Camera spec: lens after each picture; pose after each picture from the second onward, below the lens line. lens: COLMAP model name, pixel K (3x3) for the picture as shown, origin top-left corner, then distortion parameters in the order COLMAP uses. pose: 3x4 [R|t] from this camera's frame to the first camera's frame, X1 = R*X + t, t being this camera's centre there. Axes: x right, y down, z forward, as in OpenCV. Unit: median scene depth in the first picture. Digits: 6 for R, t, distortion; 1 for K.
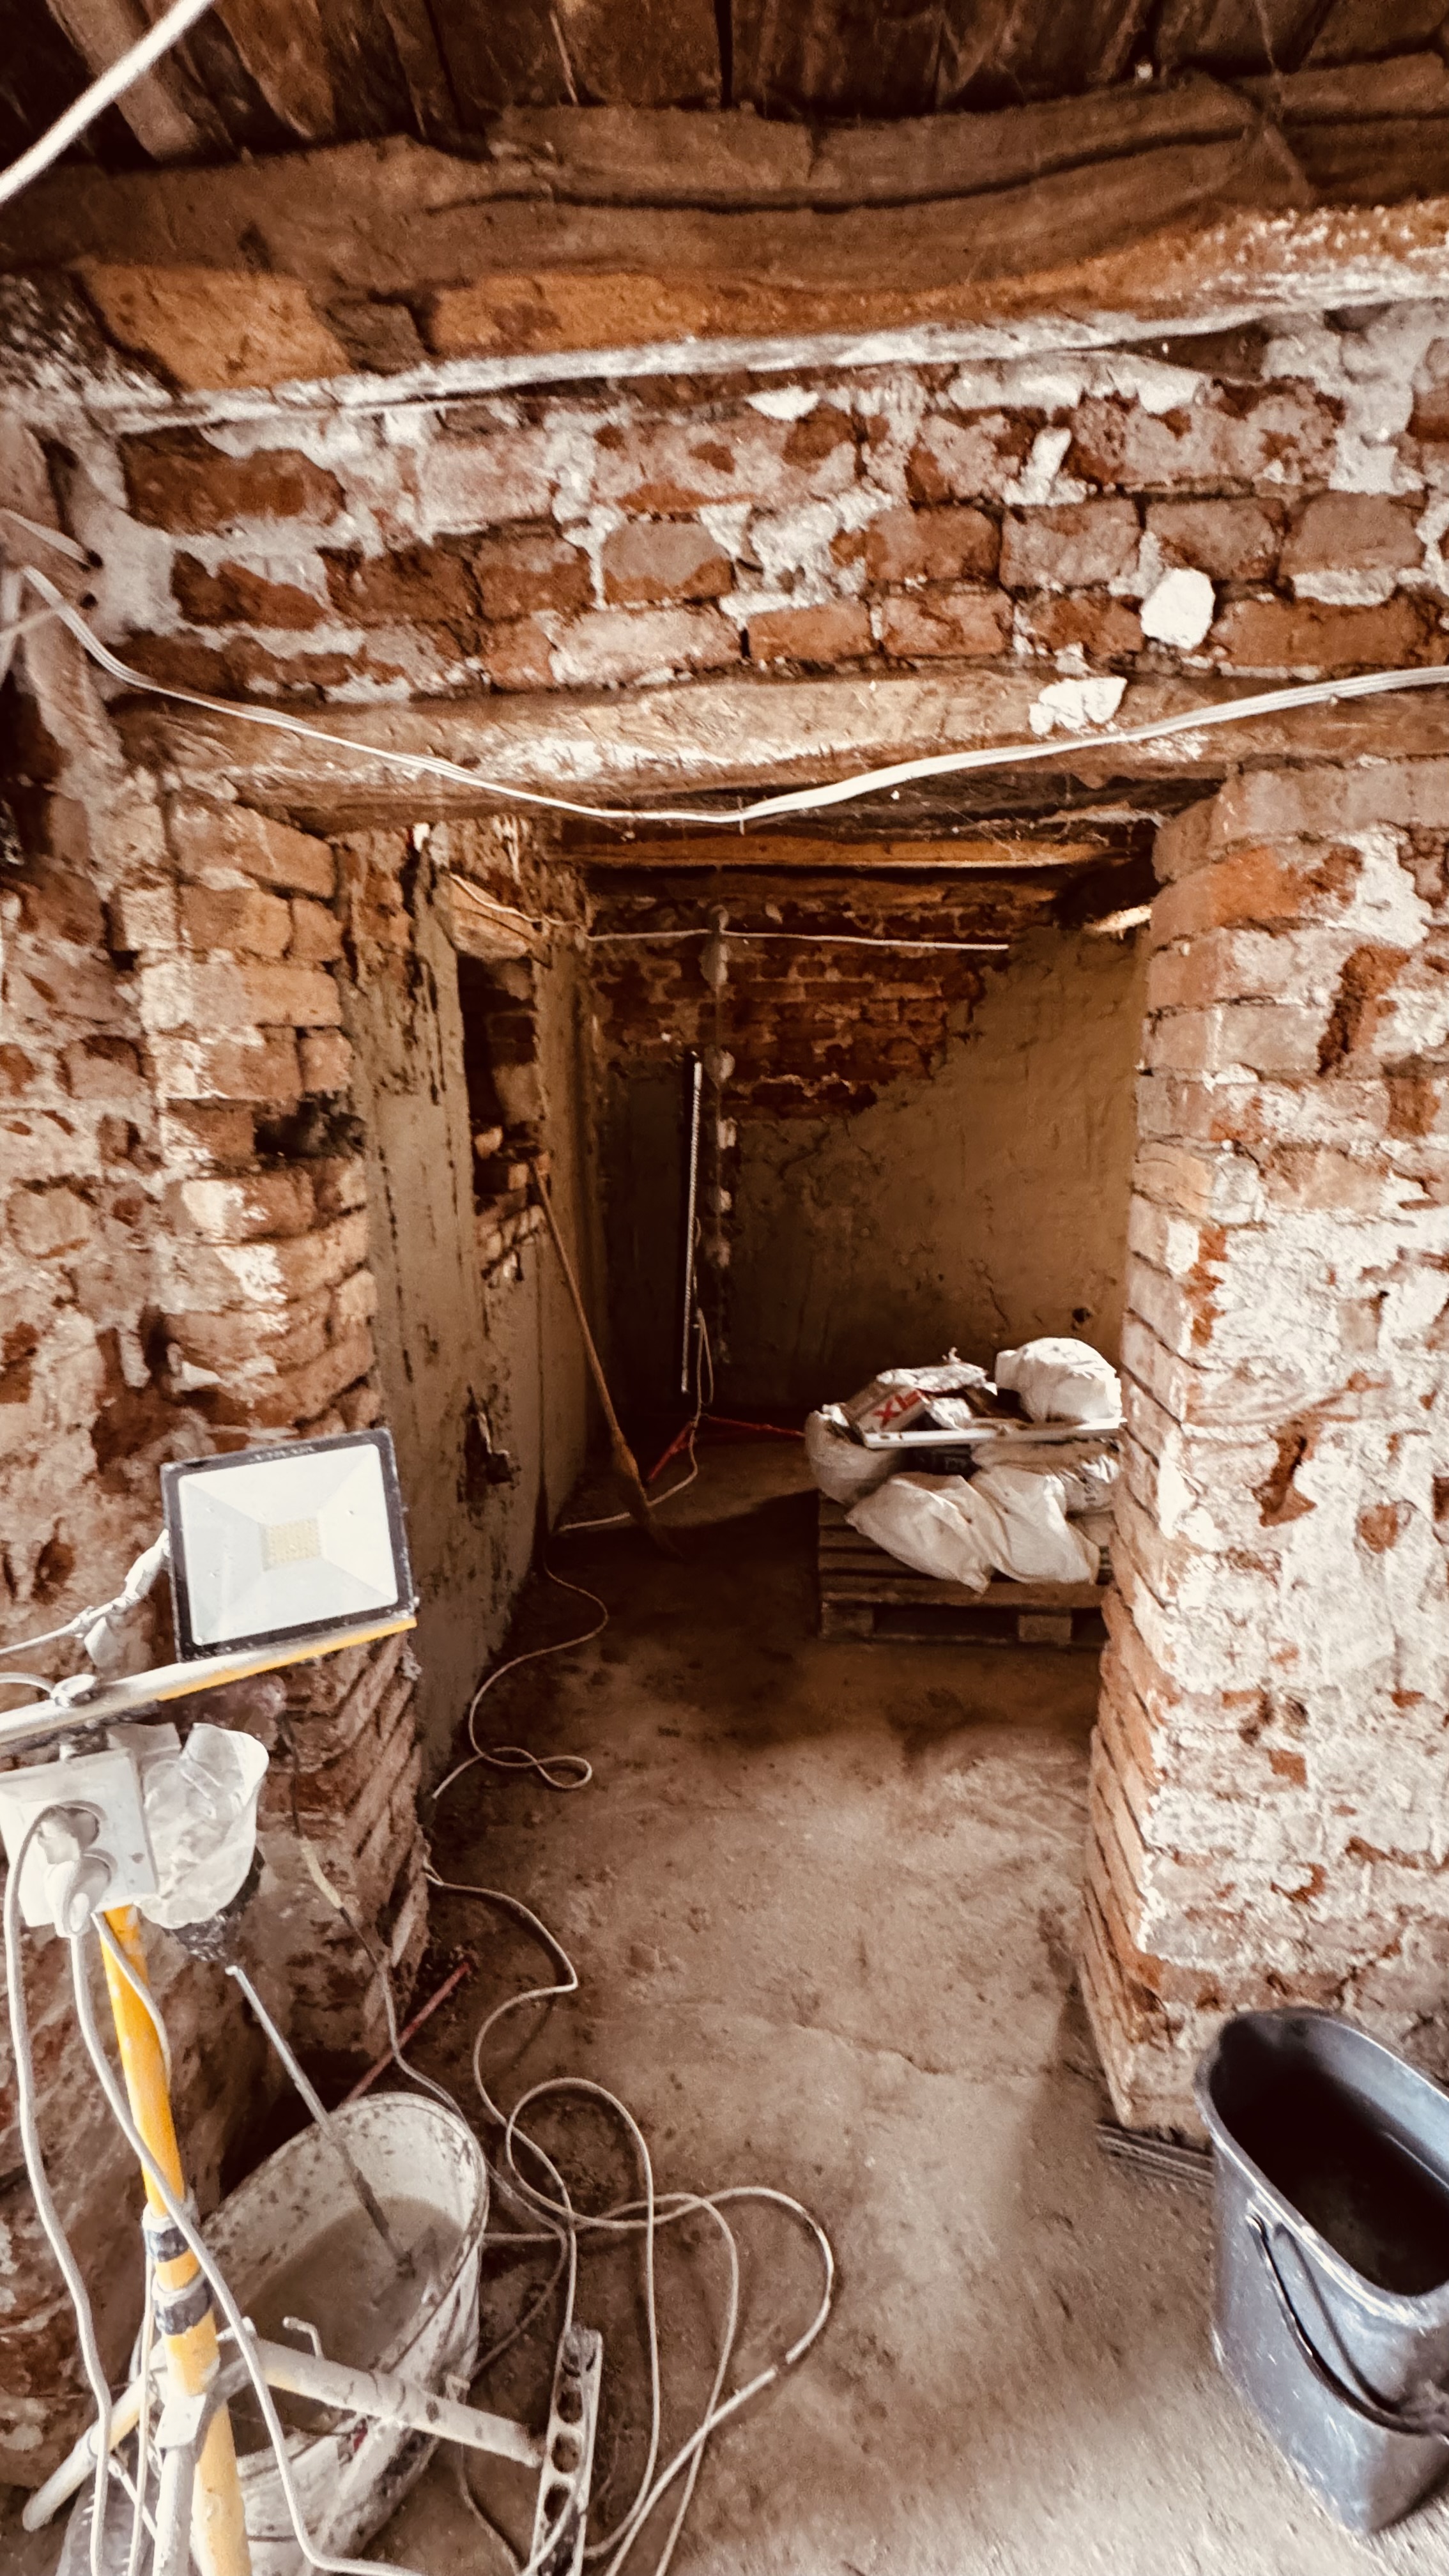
lens RADIAL K [[1028.0, 0, 721.9], [0, 1028.0, 1266.0], [0, 0, 1]] dist [-0.003452, 0.000519]
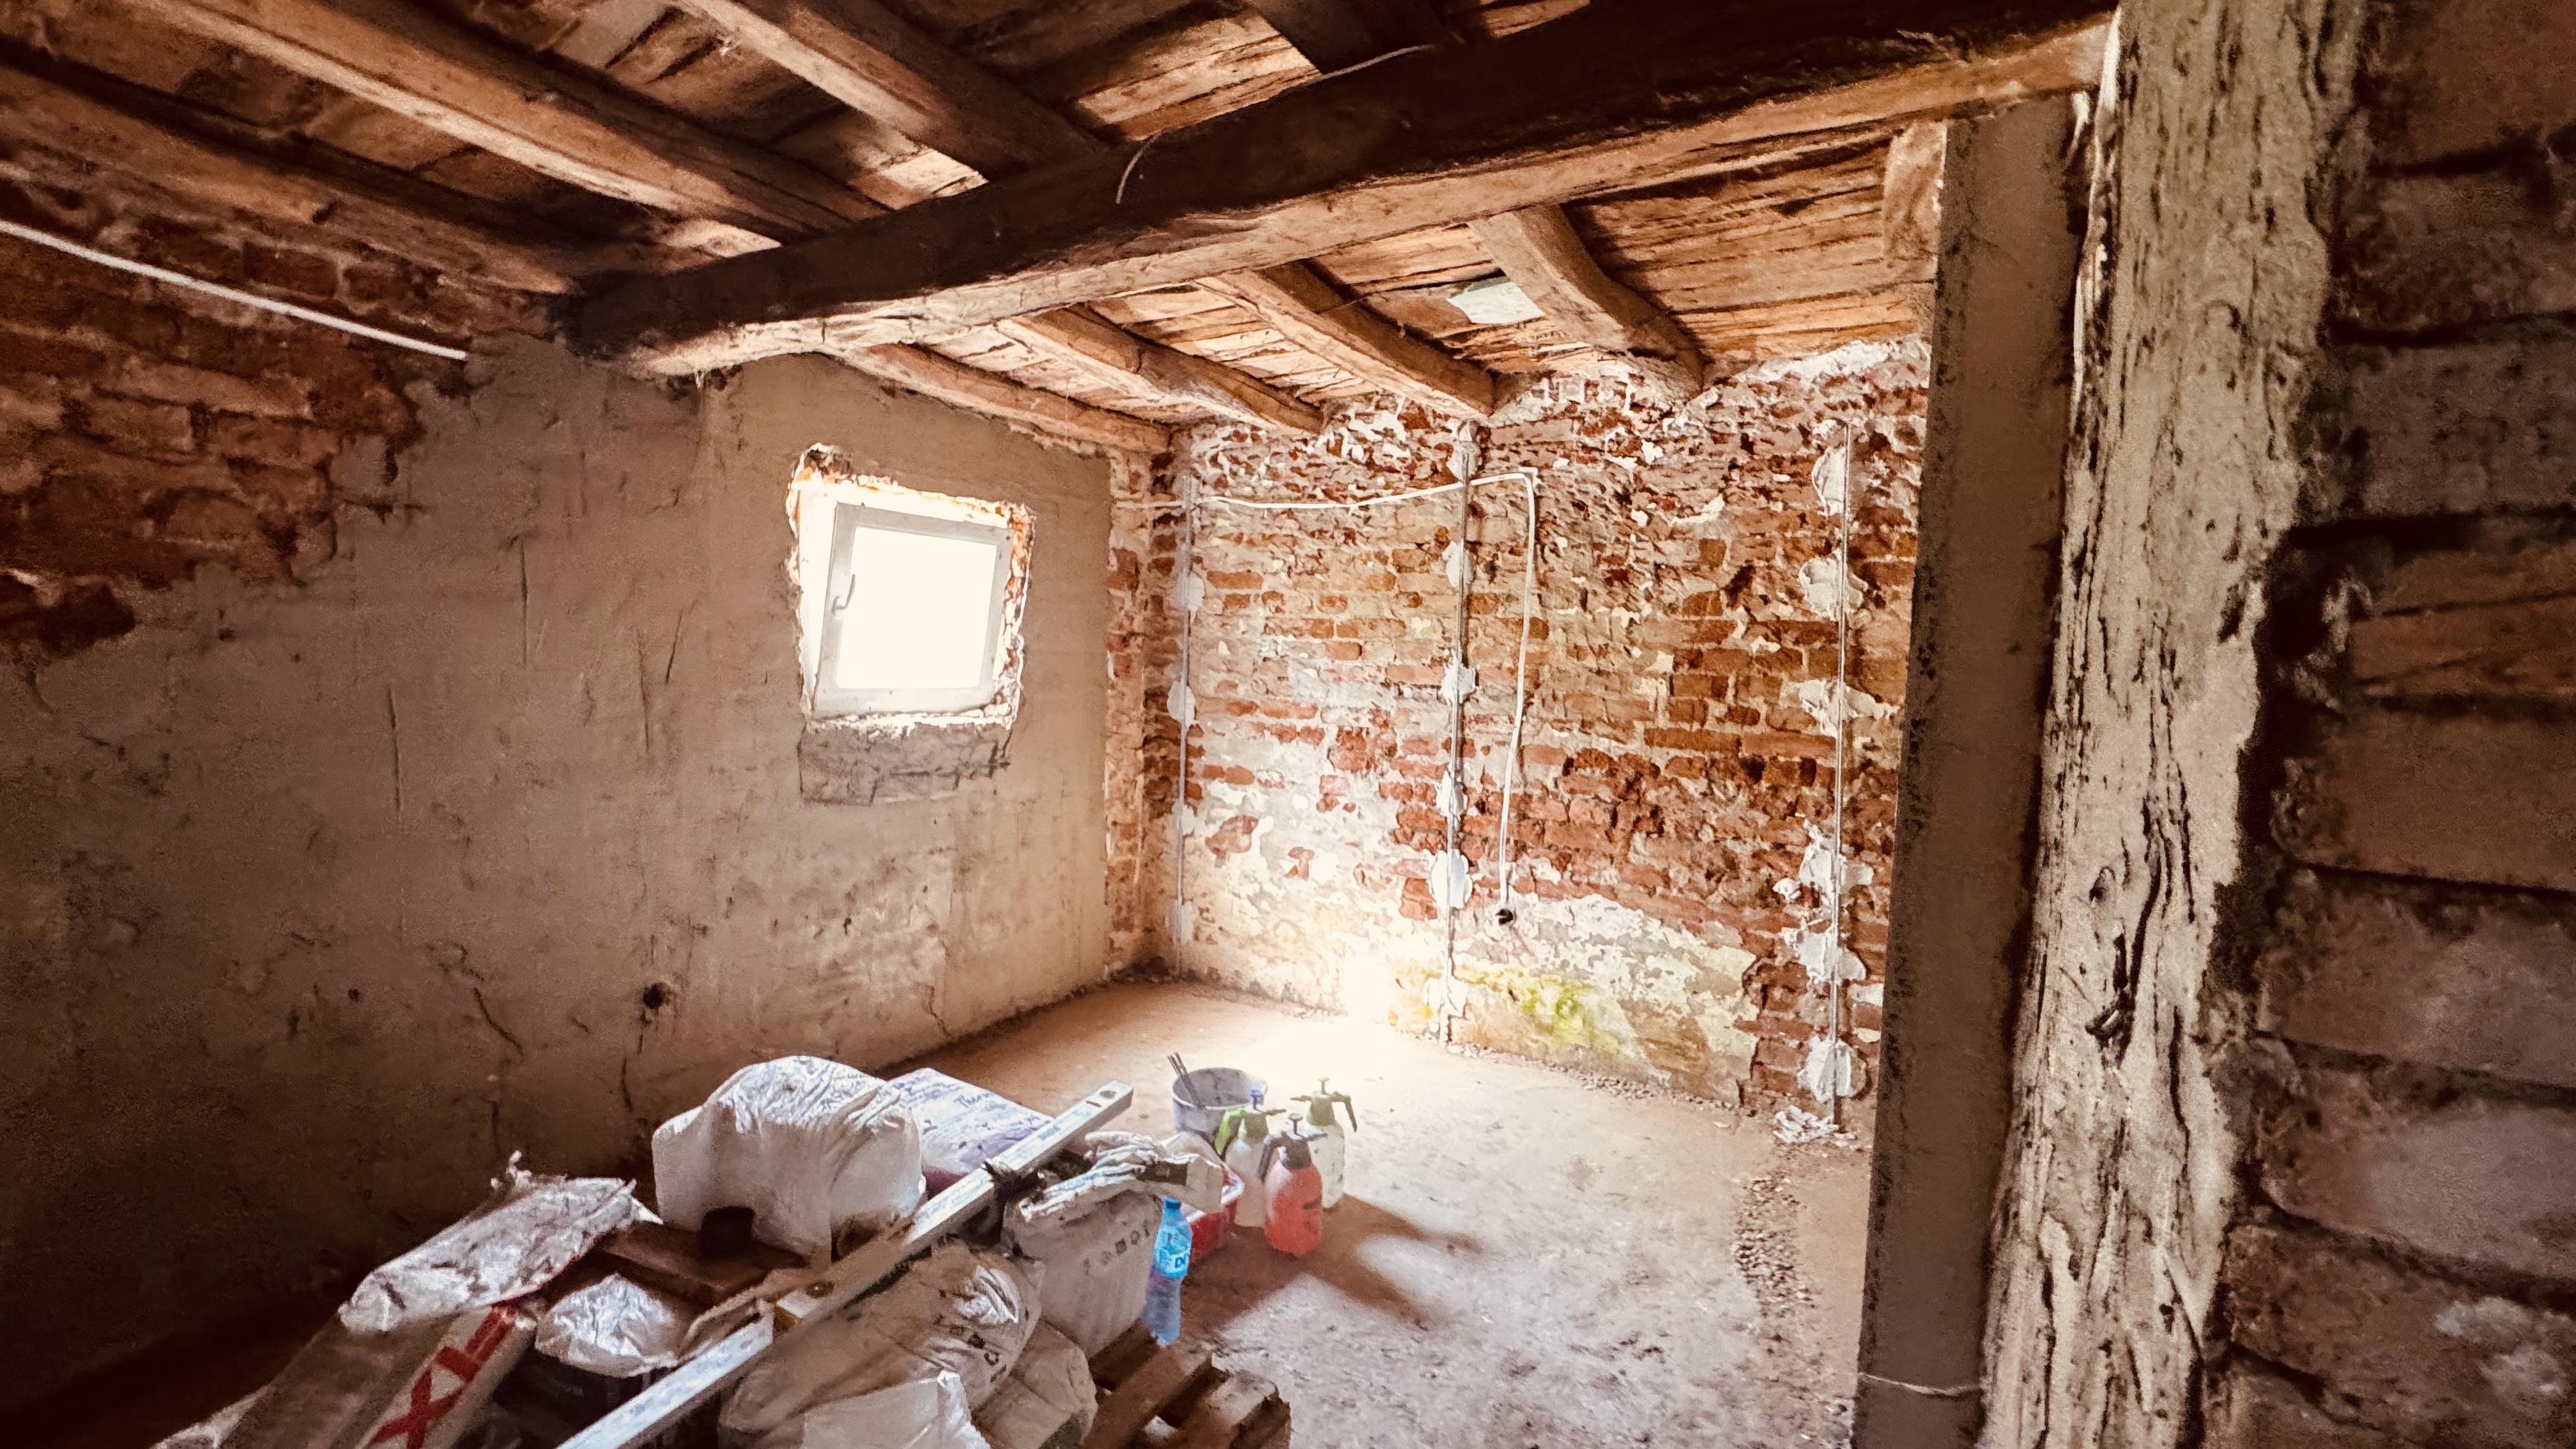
lens RADIAL K [[1028.0, 0, 1261.8], [0, 1028.0, 726.1], [0, 0, 1]] dist [-0.003452, 0.000519]
pose [[0.455365, -0.027664, 0.889875, -0.022320], [0.140524, 0.989221, -0.041157, -0.042530], [-0.879145, 0.143790, 0.454345, 0.487474]]
